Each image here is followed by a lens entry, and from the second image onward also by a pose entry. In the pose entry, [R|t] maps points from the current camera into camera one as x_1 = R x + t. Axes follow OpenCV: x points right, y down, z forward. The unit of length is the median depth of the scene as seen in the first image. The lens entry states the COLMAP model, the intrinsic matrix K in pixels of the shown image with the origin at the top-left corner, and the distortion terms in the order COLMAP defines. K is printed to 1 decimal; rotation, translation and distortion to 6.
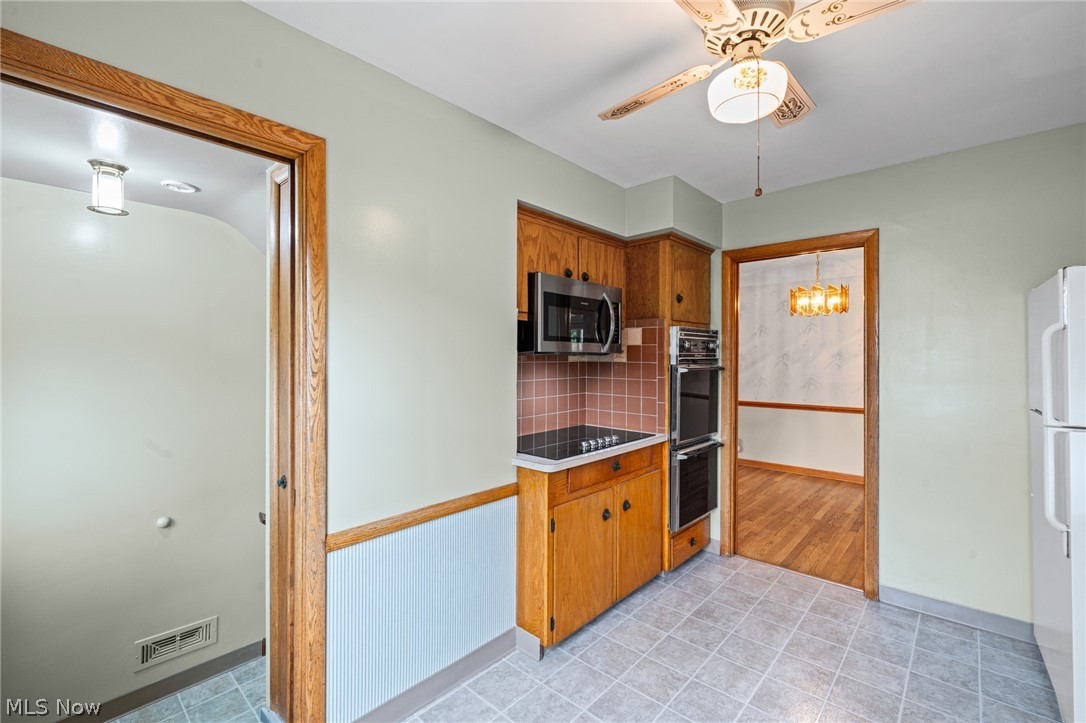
lens RADIAL K [[473.8, 0, 543.3], [0, 473.8, 356.0], [0, 0, 1]] dist [0.000378, 0.000177]
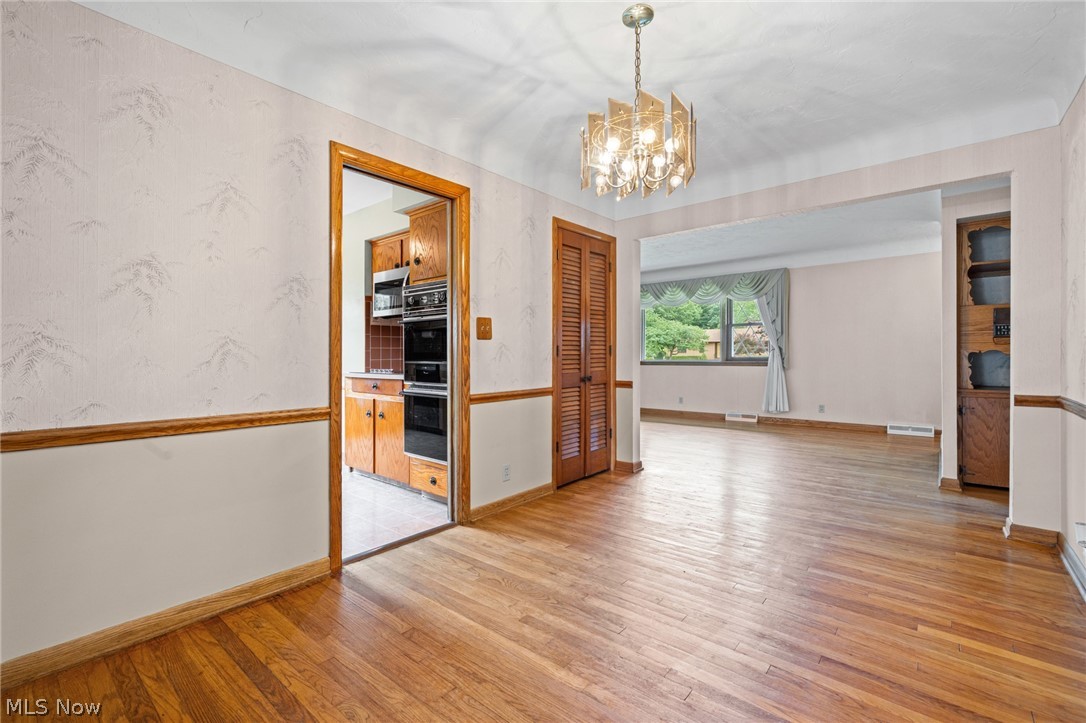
lens RADIAL K [[473.8, 0, 543.3], [0, 473.8, 356.0], [0, 0, 1]] dist [0.000378, 0.000177]
pose [[0.042574, 0.002330, -0.999091, 1.568443], [0.007813, 0.999966, 0.002665, 0.117972], [0.999063, -0.007920, 0.042554, 1.349734]]
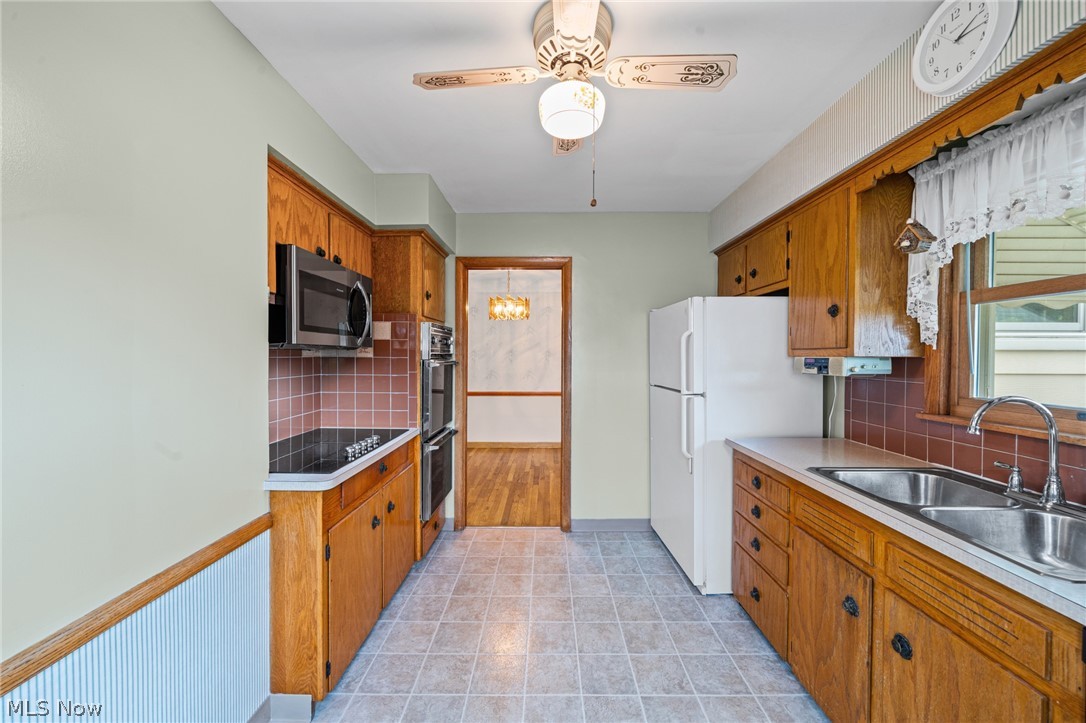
lens RADIAL K [[418.2, 0, 545.1], [0, 418.2, 360.9], [0, 0, 1]] dist [-0.002397, -0.000062]
pose [[0.744887, -0.009561, 0.667123, -0.140259], [-0.001960, 0.999862, 0.016518, 0.006339], [-0.667188, -0.013612, 0.744765, 0.156324]]
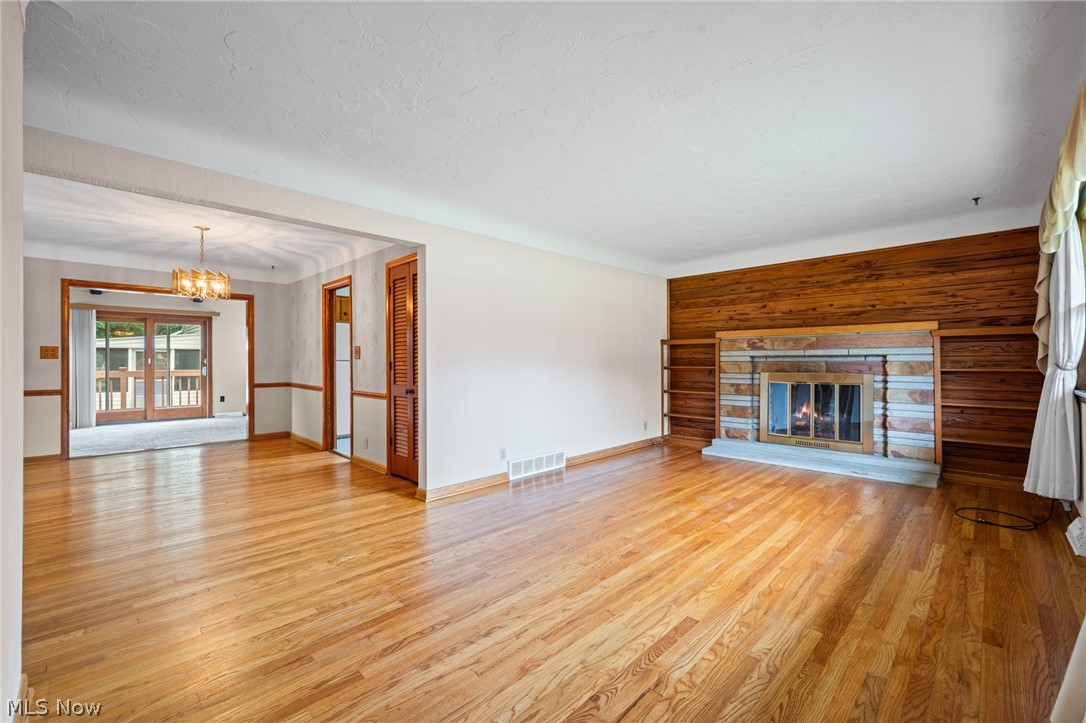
lens RADIAL K [[452.7, 0, 543.0], [0, 452.7, 361.5], [0, 0, 1]] dist [0.002431, 0.000095]
pose [[-0.999086, 0.002509, 0.042669, -0.383842], [0.002340, 0.999989, -0.004007, 0.098684], [-0.042679, -0.003903, -0.999081, 3.052672]]
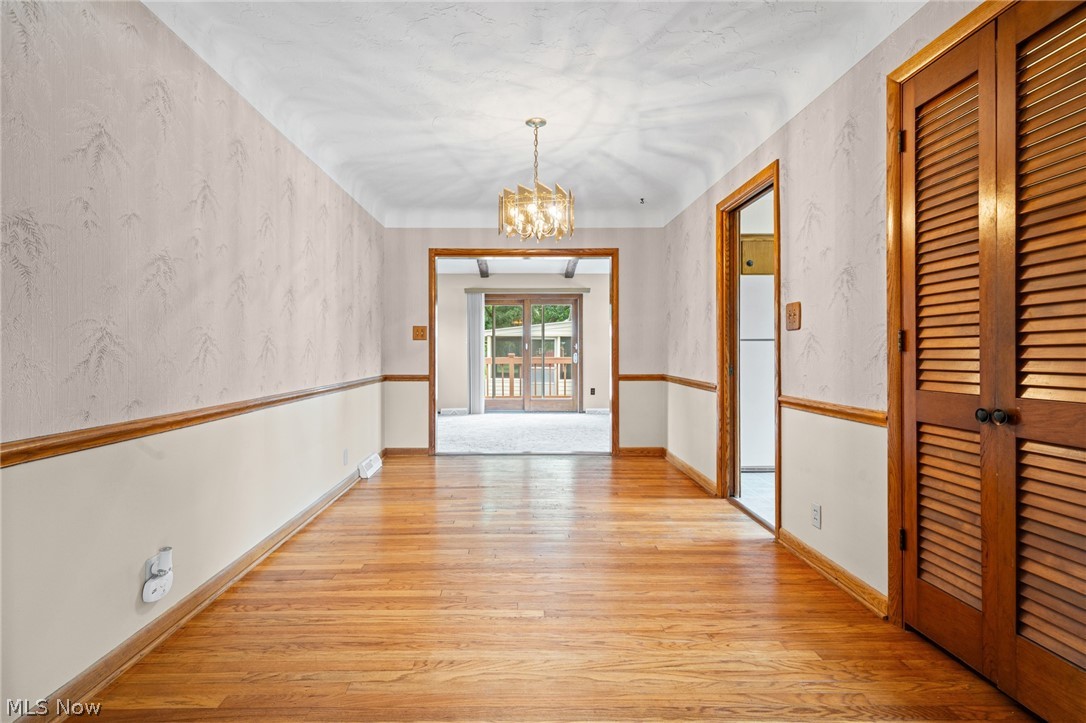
lens RADIAL K [[518.1, 0, 513.9], [0, 518.1, 355.4], [0, 0, 1]] dist [0.000423, 0.000064]
pose [[-0.667321, -0.002334, 0.744766, 0.063743], [-0.001062, 0.999997, 0.002183, 0.126294], [-0.744769, 0.000666, -0.667322, 2.312565]]
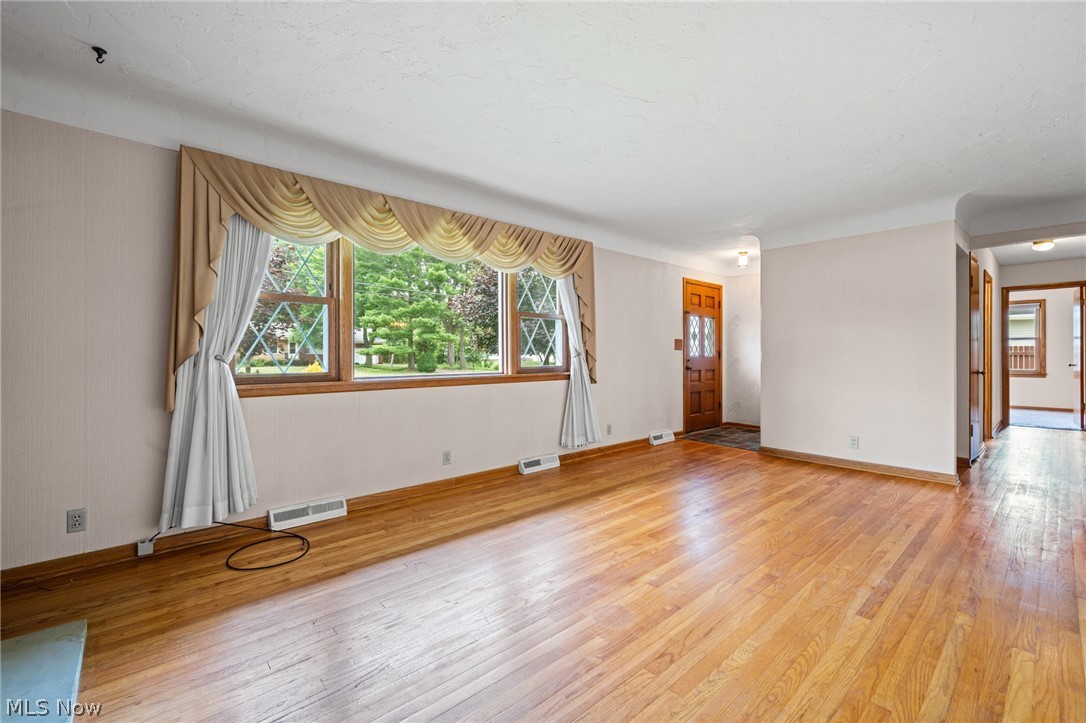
lens RADIAL K [[452.7, 0, 543.0], [0, 452.7, 361.5], [0, 0, 1]] dist [0.002431, 0.000095]
pose [[0.994649, -0.004805, -0.103202, -0.839498], [0.005822, 0.999937, 0.009557, 0.105298], [0.103150, -0.010106, 0.994614, 1.006456]]
